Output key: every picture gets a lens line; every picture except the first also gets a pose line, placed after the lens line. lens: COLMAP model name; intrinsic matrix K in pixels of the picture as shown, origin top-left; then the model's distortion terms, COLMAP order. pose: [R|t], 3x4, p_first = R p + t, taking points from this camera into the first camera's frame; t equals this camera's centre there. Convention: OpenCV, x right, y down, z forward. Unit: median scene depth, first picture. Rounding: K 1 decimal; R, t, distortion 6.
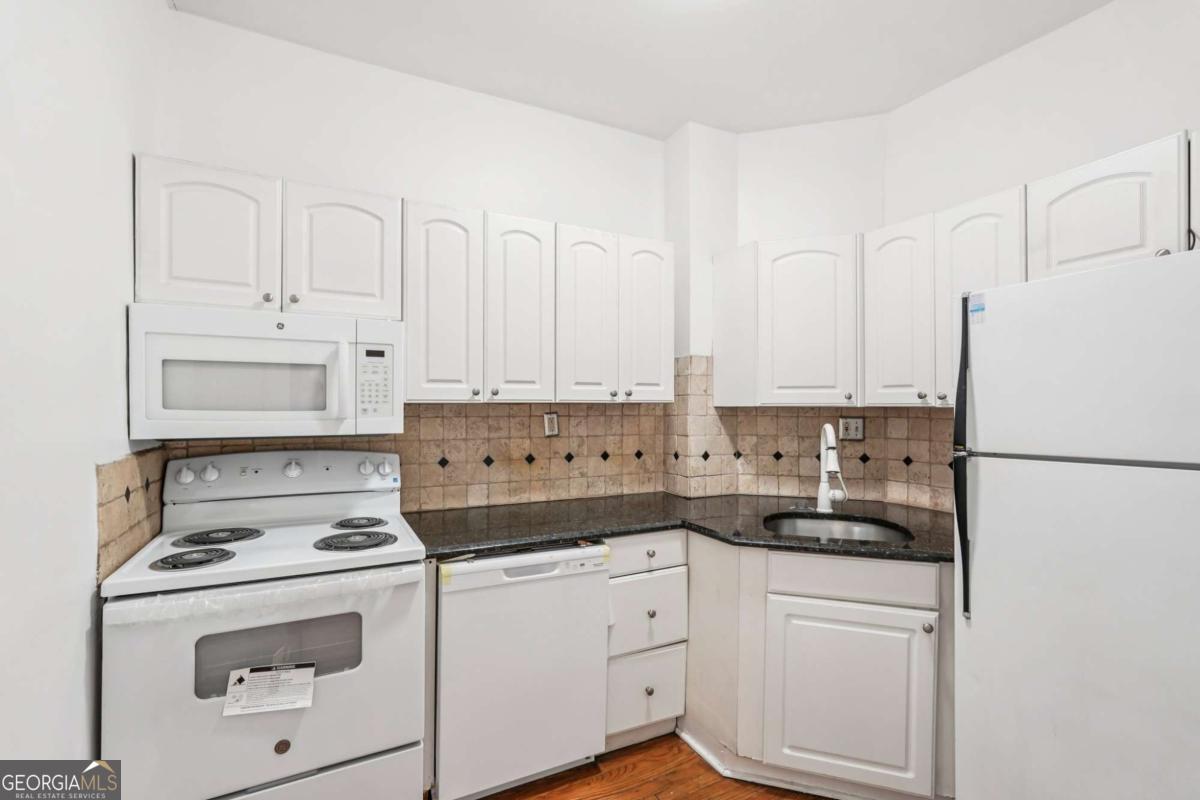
lens RADIAL K [[532.6, 0, 601.5], [0, 532.6, 402.6], [0, 0, 1]] dist [-0.010780, 0.007944]
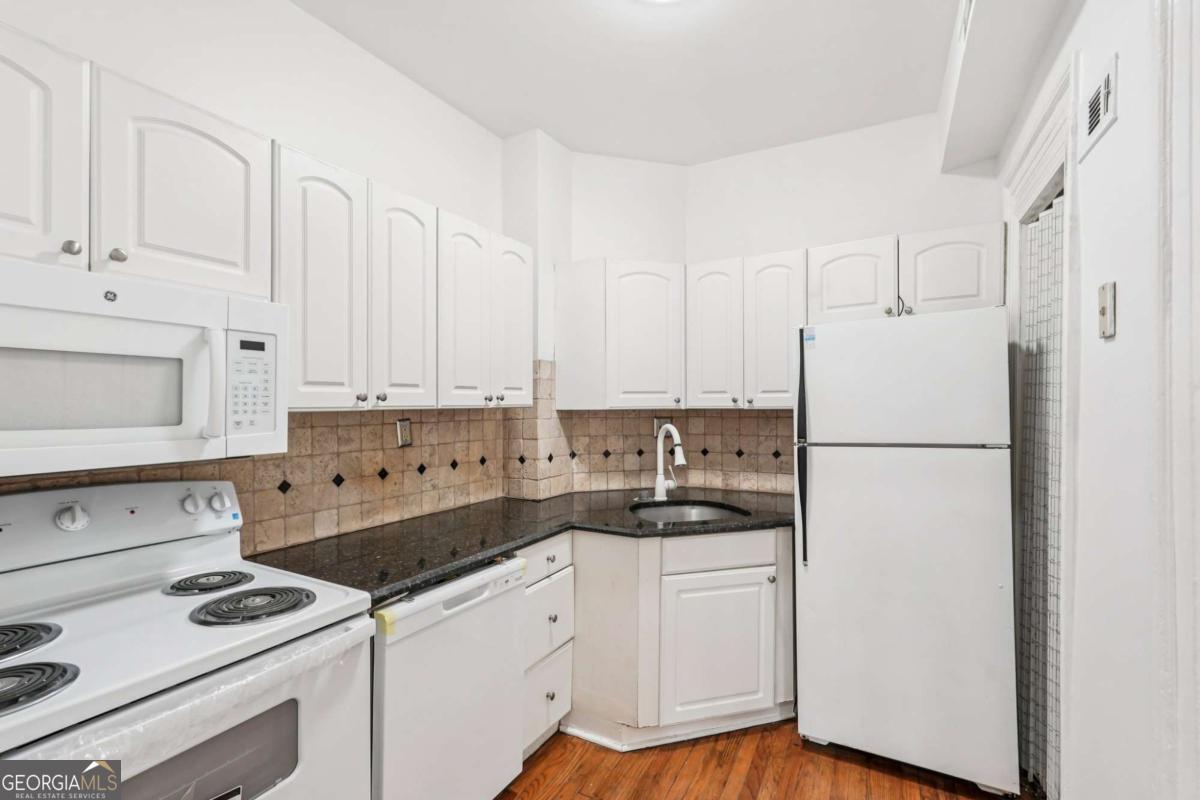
lens RADIAL K [[532.6, 0, 592.1], [0, 532.6, 404.6], [0, 0, 1]] dist [-0.010780, 0.007944]
pose [[0.840205, -0.007026, 0.542223, -0.334320], [0.004115, 0.999970, 0.006580, -0.010833], [-0.542253, -0.003298, 0.840209, 0.103385]]
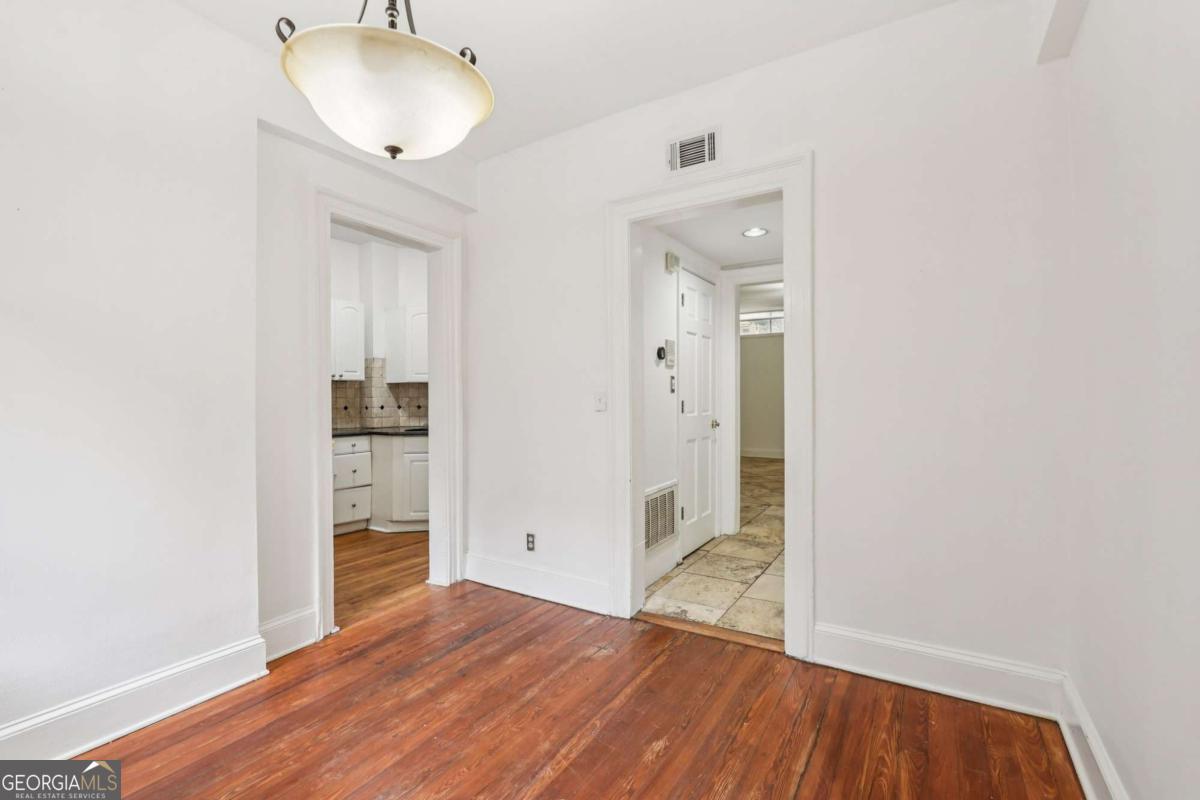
lens RADIAL K [[532.6, 0, 591.4], [0, 532.6, 399.8], [0, 0, 1]] dist [-0.010780, 0.007944]
pose [[0.865973, -0.009706, 0.499996, -0.142992], [0.002635, 0.999886, 0.014847, 0.049100], [-0.500083, -0.011540, 0.865900, -1.304302]]
